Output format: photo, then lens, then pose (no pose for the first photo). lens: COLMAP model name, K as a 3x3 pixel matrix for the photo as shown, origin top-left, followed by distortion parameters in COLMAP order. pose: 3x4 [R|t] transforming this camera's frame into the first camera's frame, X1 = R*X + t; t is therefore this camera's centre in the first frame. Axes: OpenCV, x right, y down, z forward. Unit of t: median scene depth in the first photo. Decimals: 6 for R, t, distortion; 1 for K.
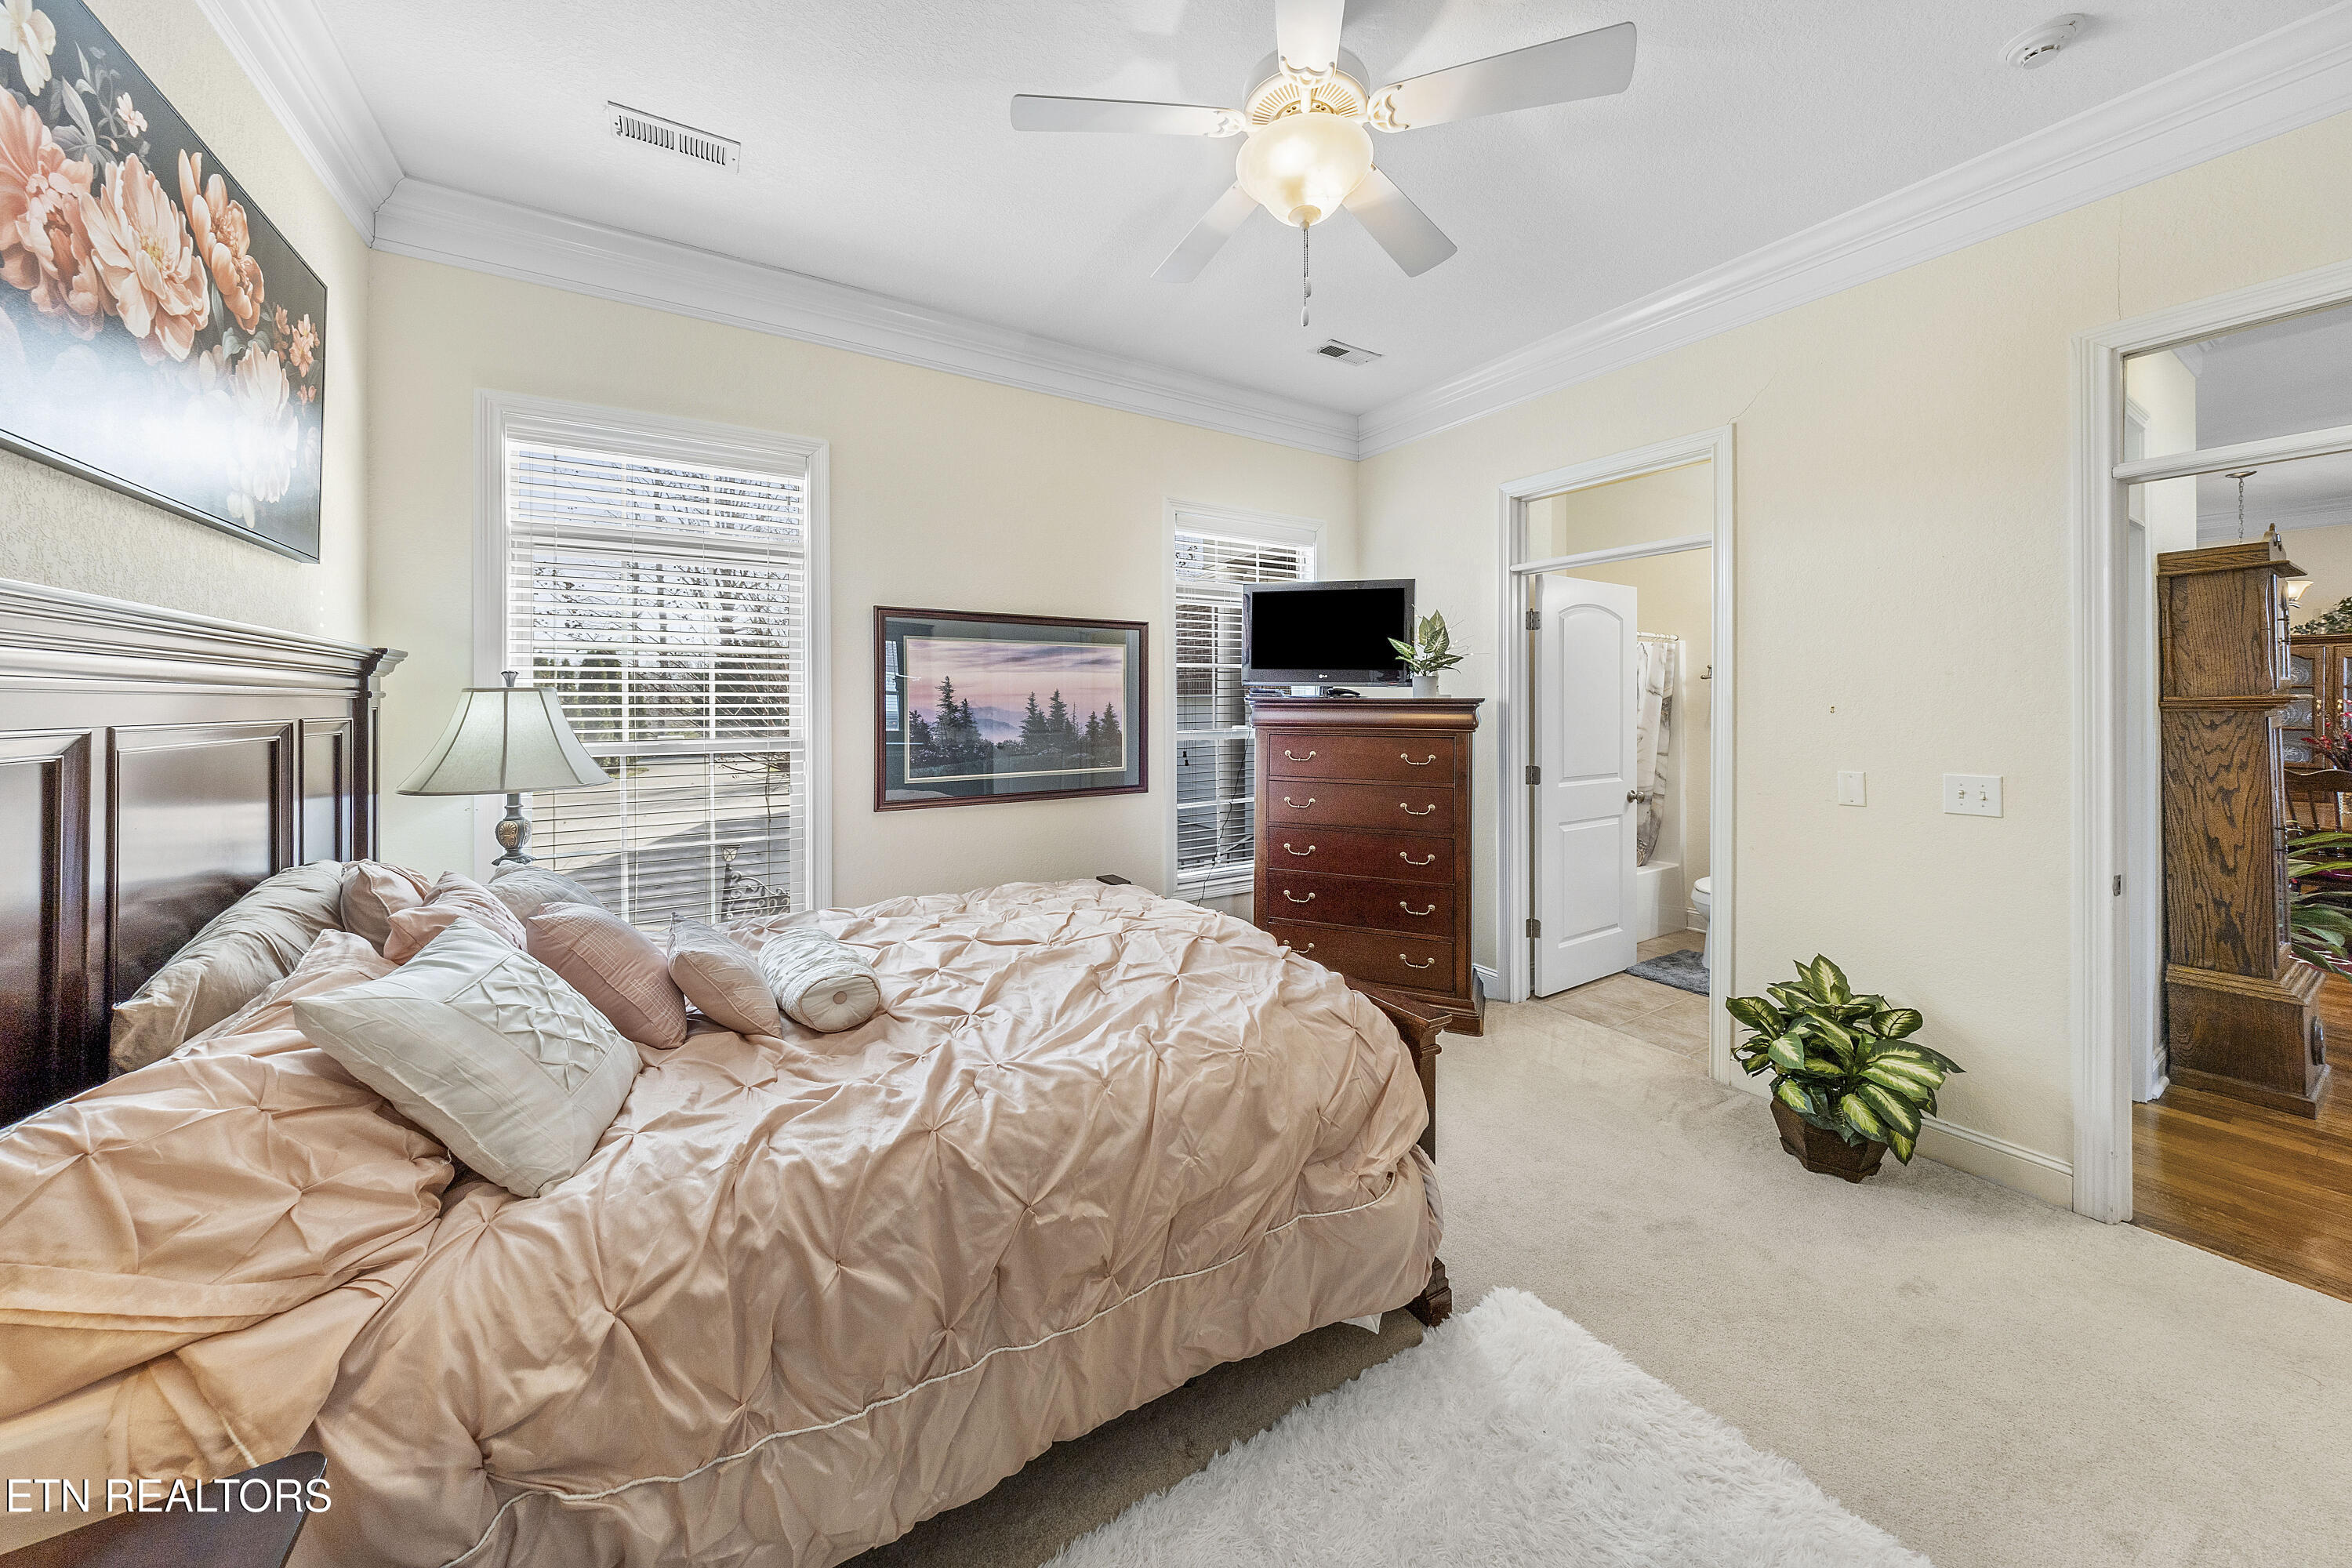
lens RADIAL K [[773.0, 0, 1135.5], [0, 773.0, 699.9], [0, 0, 1]] dist [-0.000654, -0.000031]
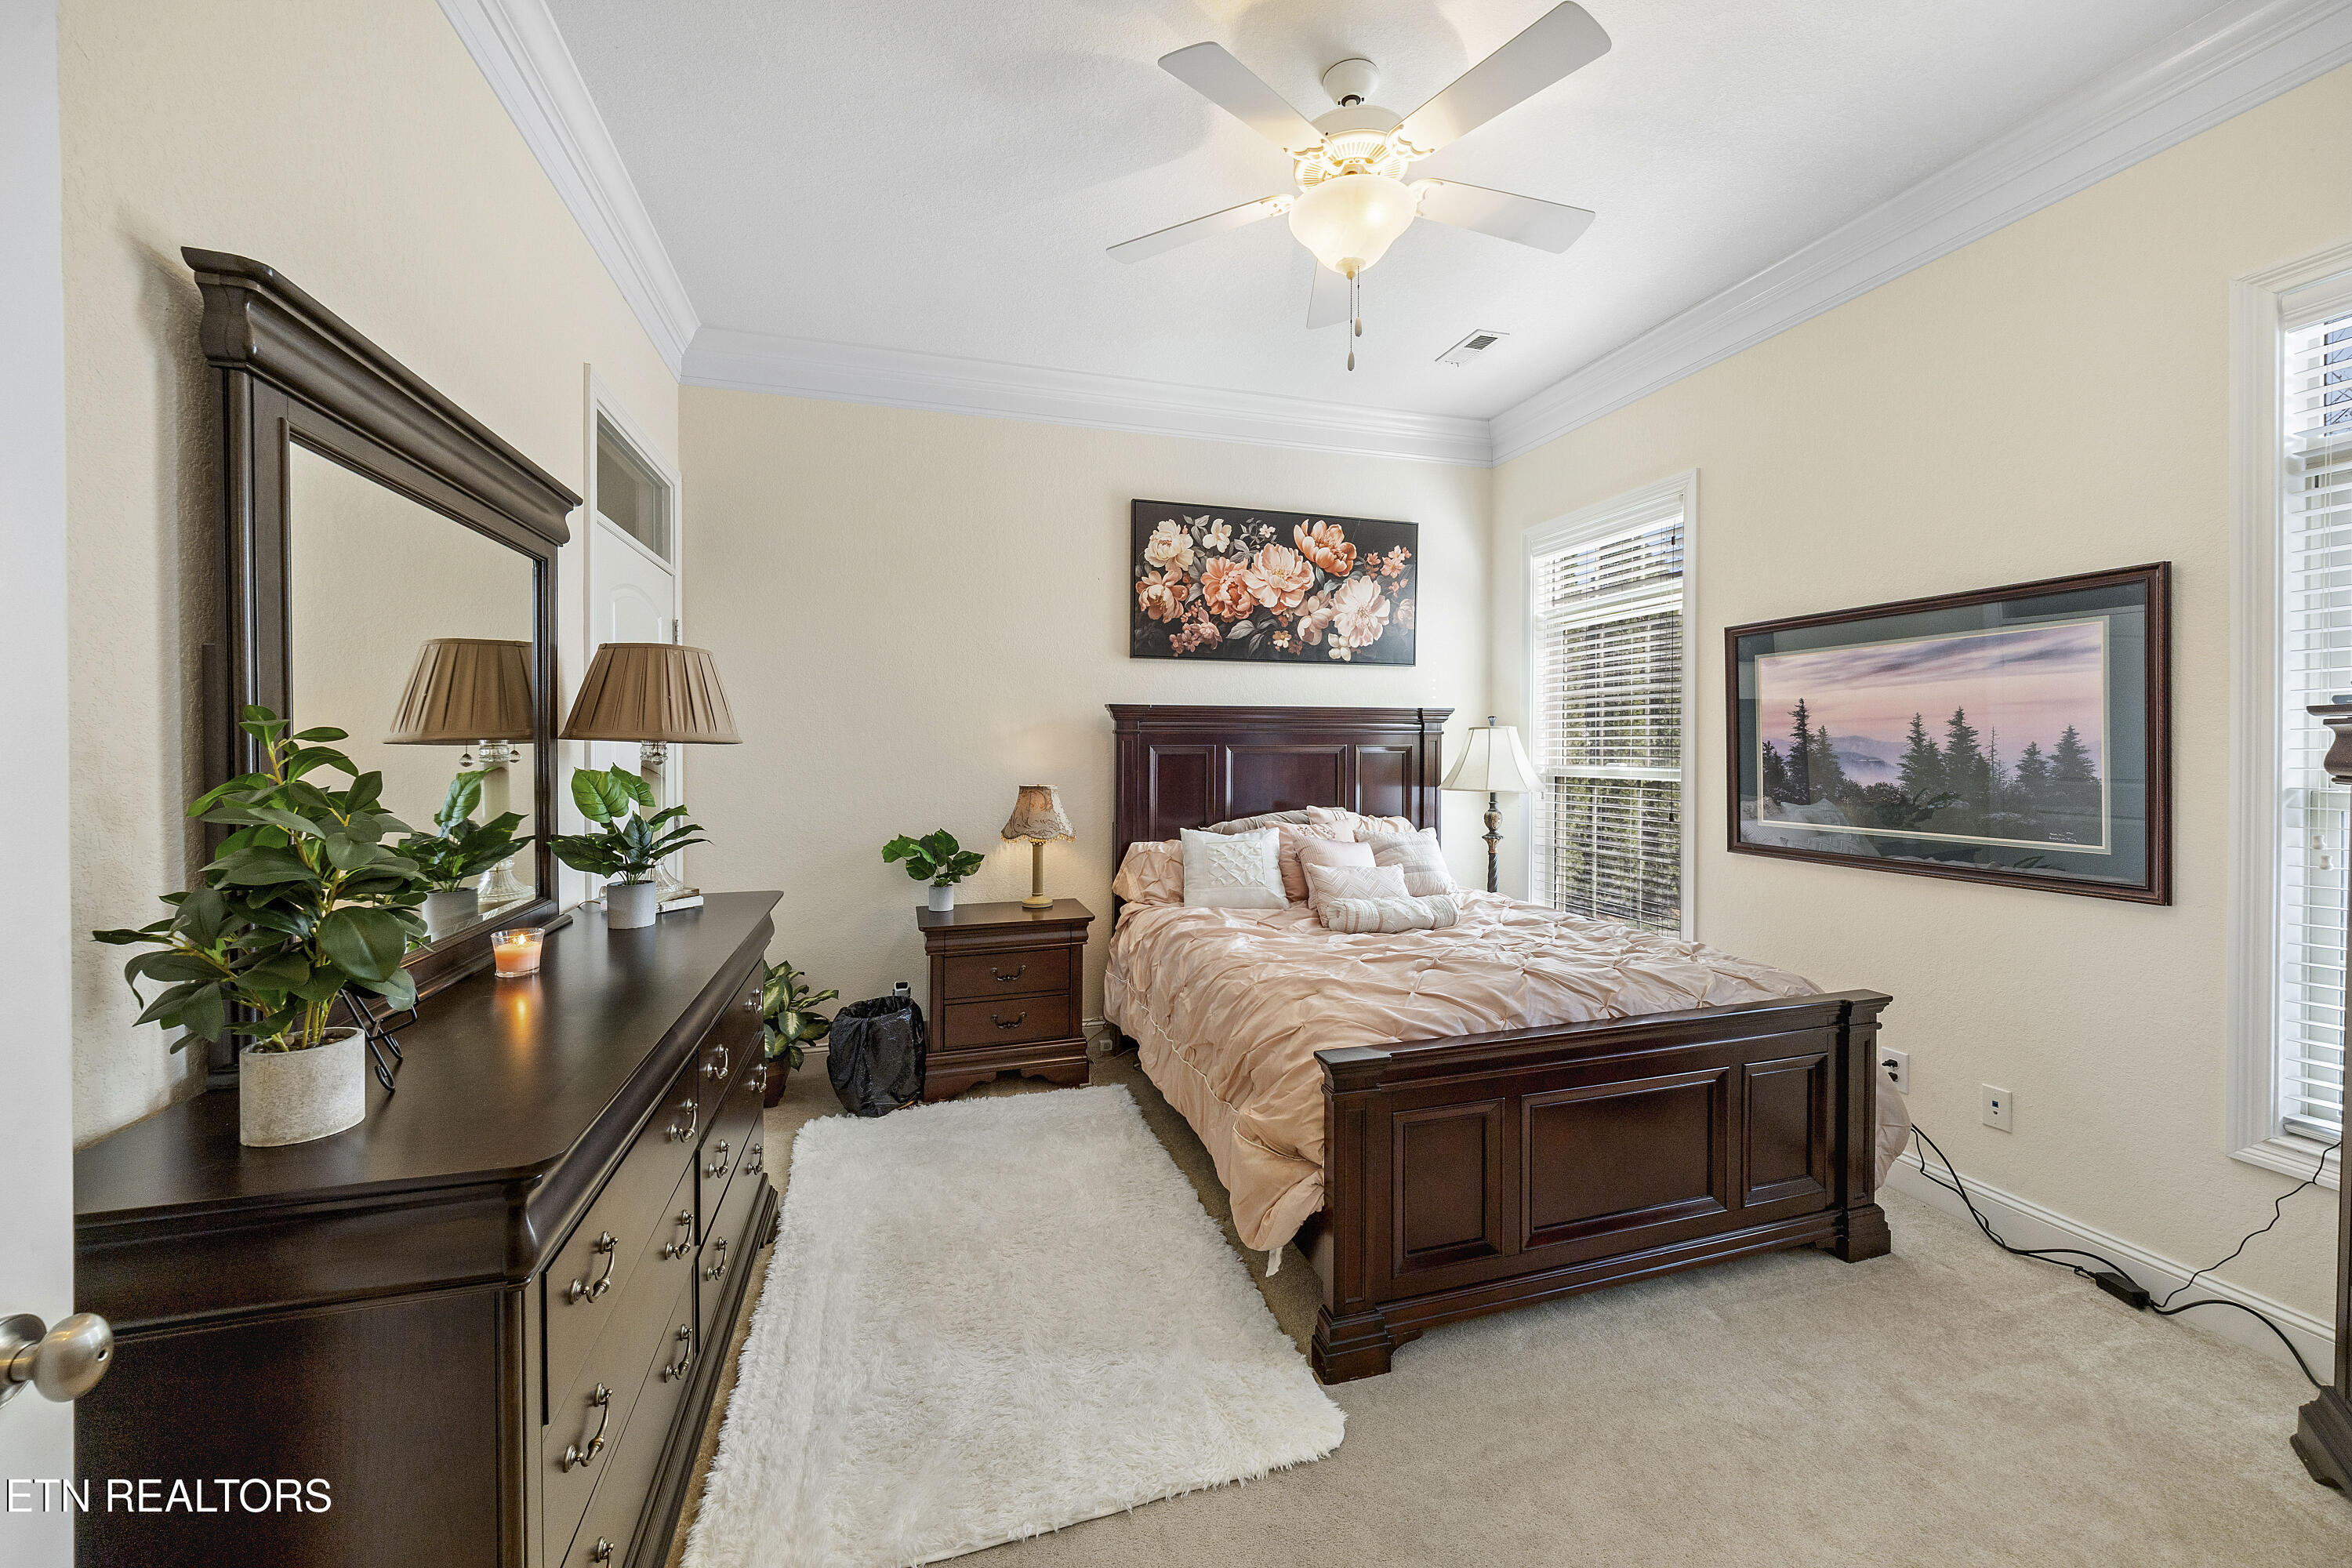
lens RADIAL K [[884.3, 0, 1176.9], [0, 884.3, 761.5], [0, 0, 1]] dist [-0.011701, -0.000156]
pose [[-0.225706, 0.017172, -0.974044, 0.781186], [0.006646, 0.999849, 0.016087, 0.015893], [0.974173, -0.002842, -0.225786, 0.561873]]
